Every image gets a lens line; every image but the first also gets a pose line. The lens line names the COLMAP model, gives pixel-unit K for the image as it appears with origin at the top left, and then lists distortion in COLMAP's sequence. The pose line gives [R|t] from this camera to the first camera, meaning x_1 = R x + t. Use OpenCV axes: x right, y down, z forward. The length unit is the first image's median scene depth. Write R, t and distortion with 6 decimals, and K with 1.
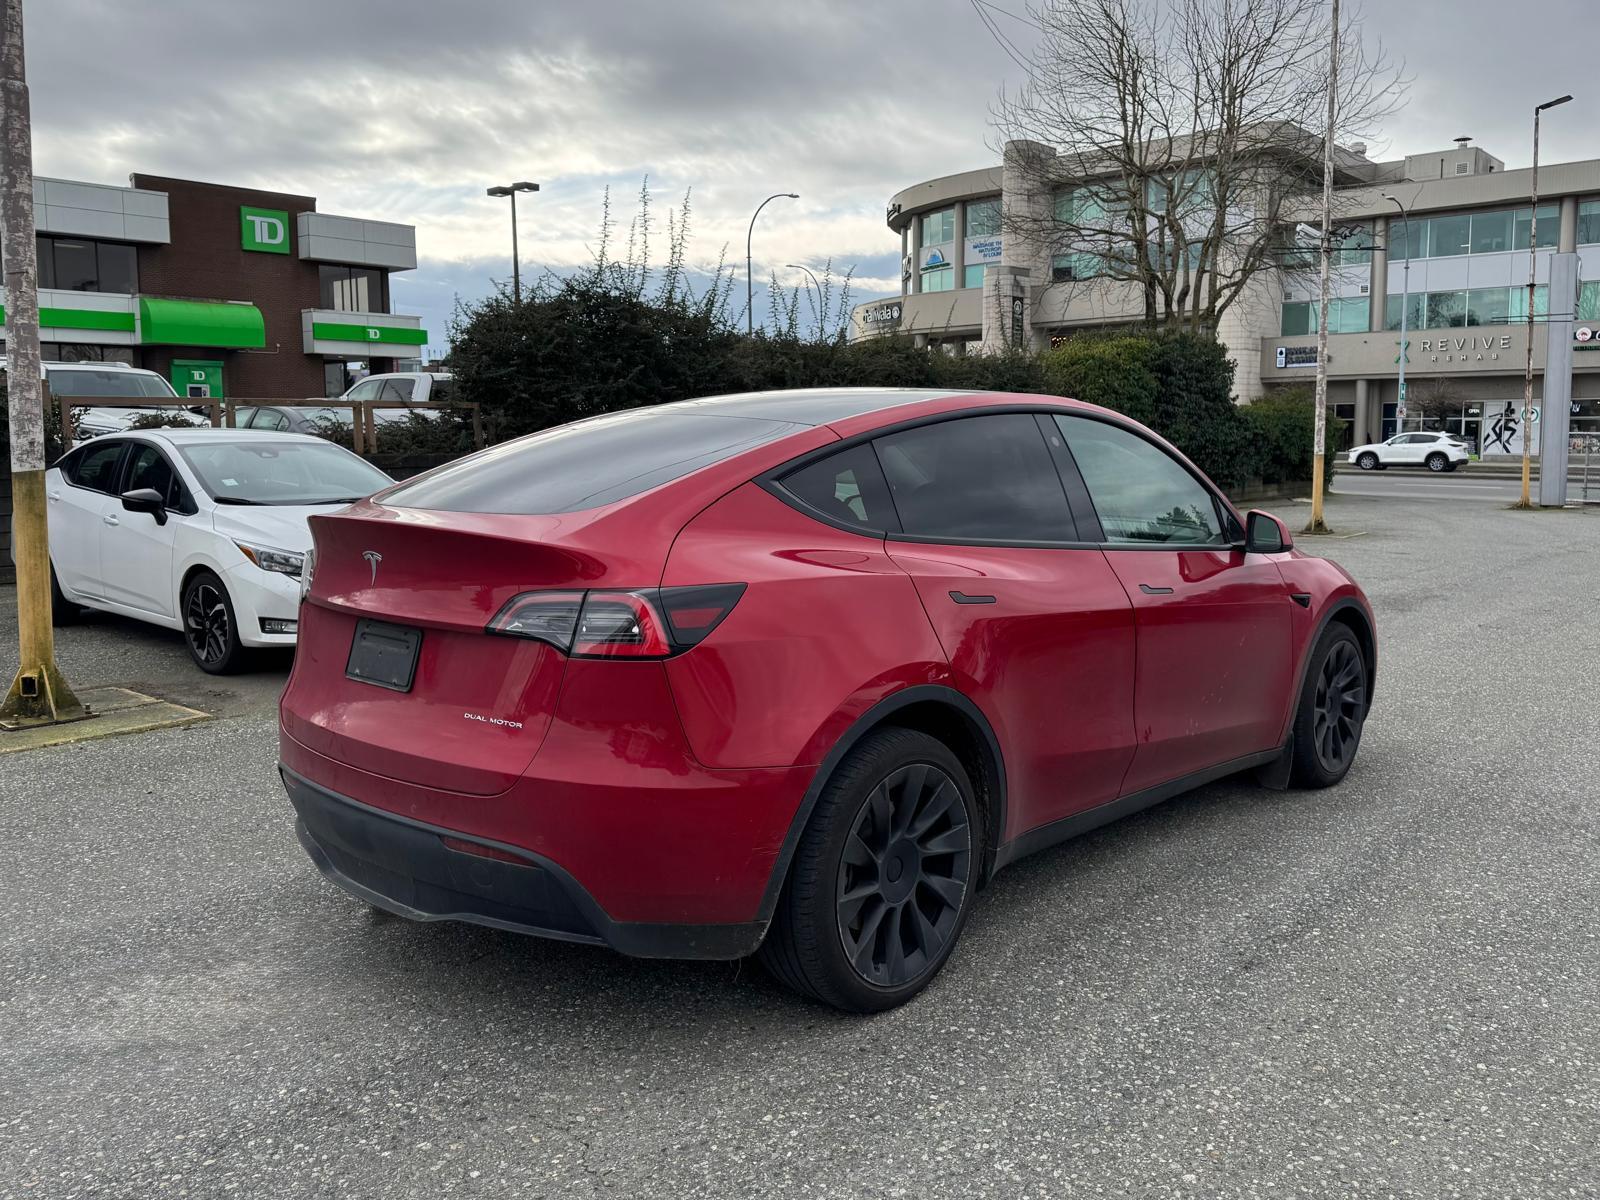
lens RADIAL K [[1306.7, 0, 818.5], [0, 1306.7, 539.3], [0, 0, 1]] dist [0.016077, -0.004561]
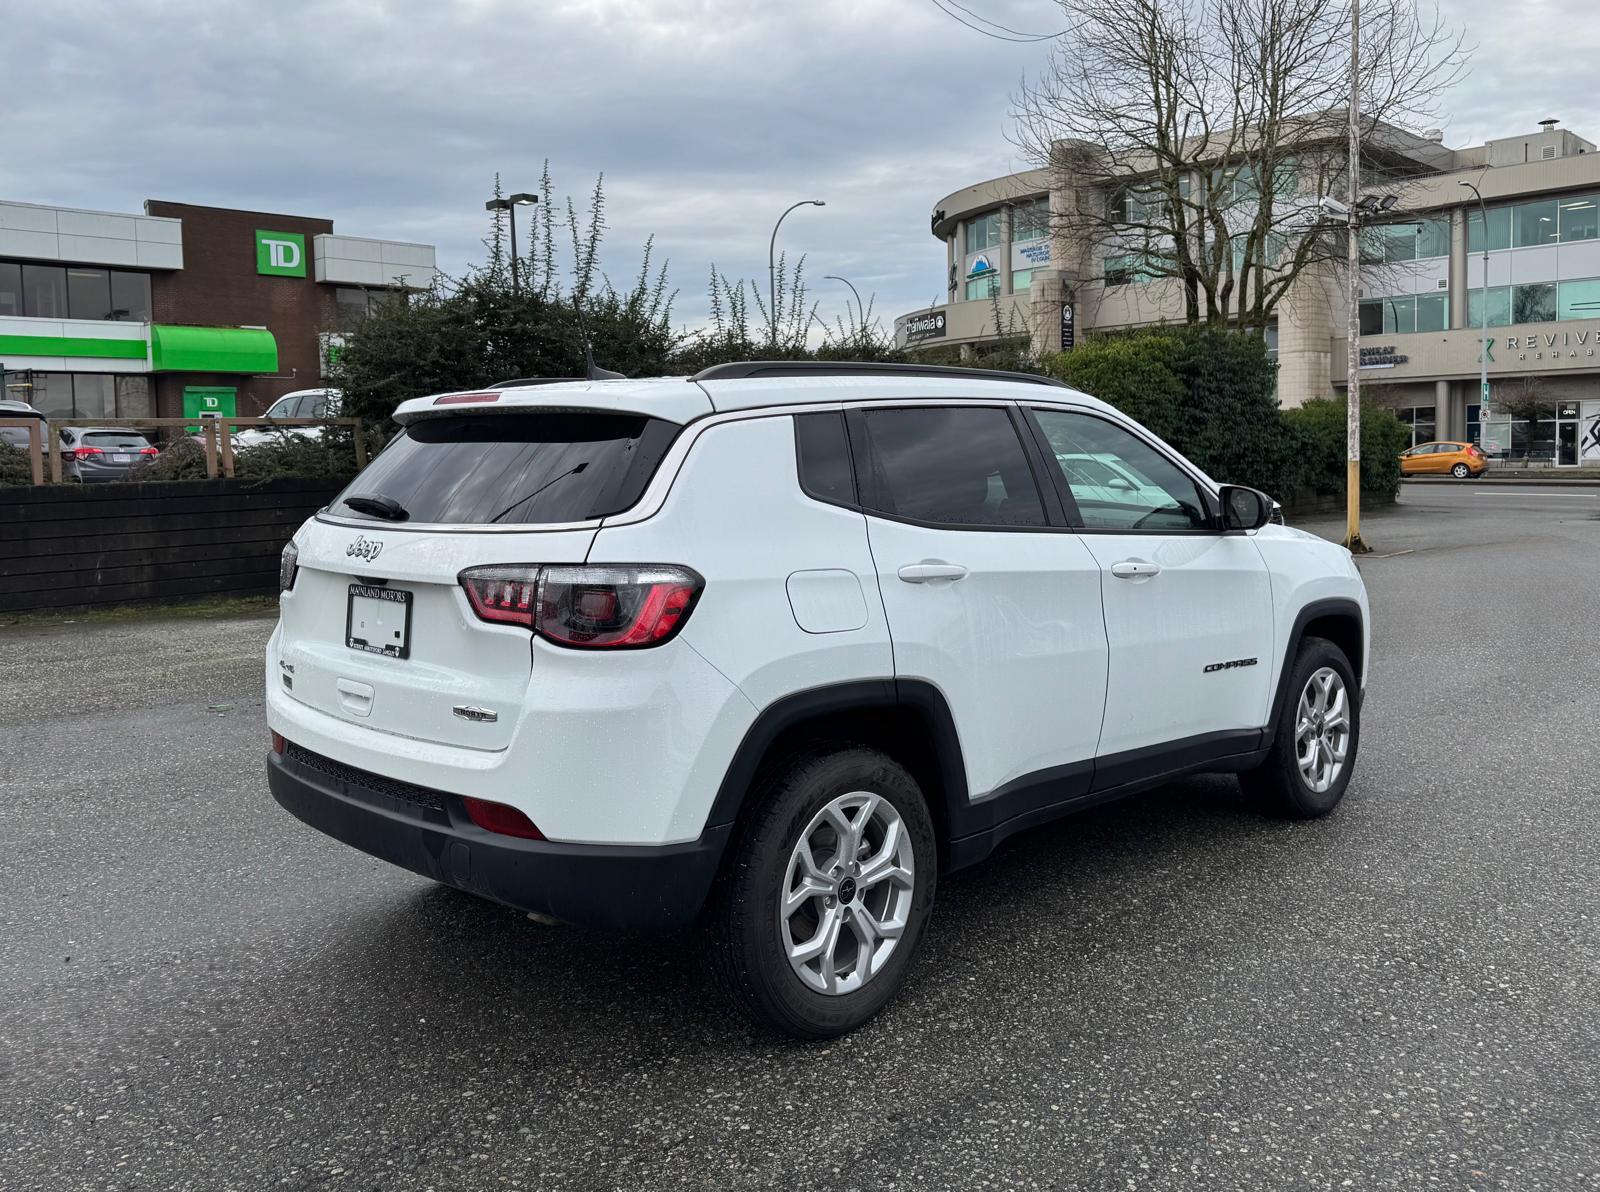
lens RADIAL K [[1320.8, 0, 793.2], [0, 1320.8, 514.6], [0, 0, 1]] dist [0.010388, -0.001890]
pose [[0.996938, -0.014300, -0.076874, 0.037698], [0.011769, 0.999377, -0.033282, -0.002155], [0.077302, 0.032275, 0.996485, 0.047188]]
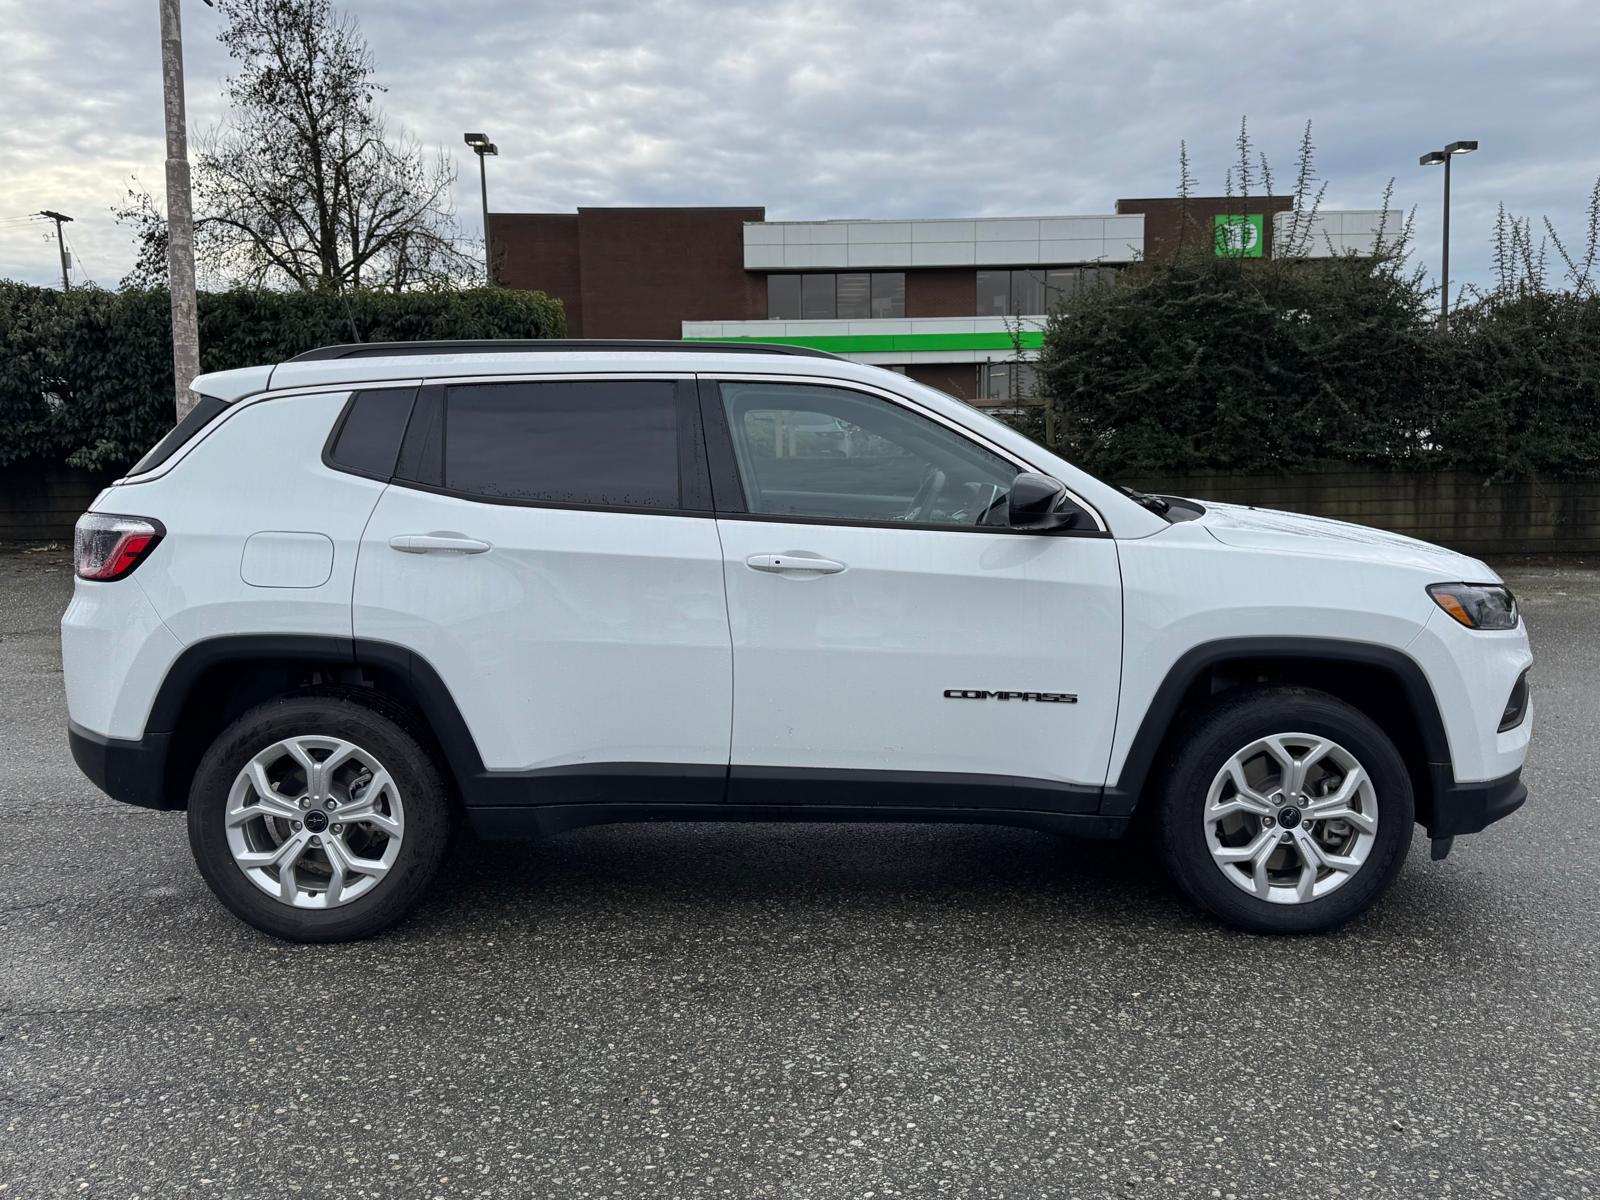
lens RADIAL K [[1280.4, 0, 795.6], [0, 1280.4, 575.5], [0, 0, 1]] dist [0.011944, -0.003984]
pose [[0.664550, 0.065995, -0.744324, 0.113613], [-0.047519, 0.997809, 0.046043, -0.003913], [0.745731, 0.004772, 0.666230, 0.090659]]
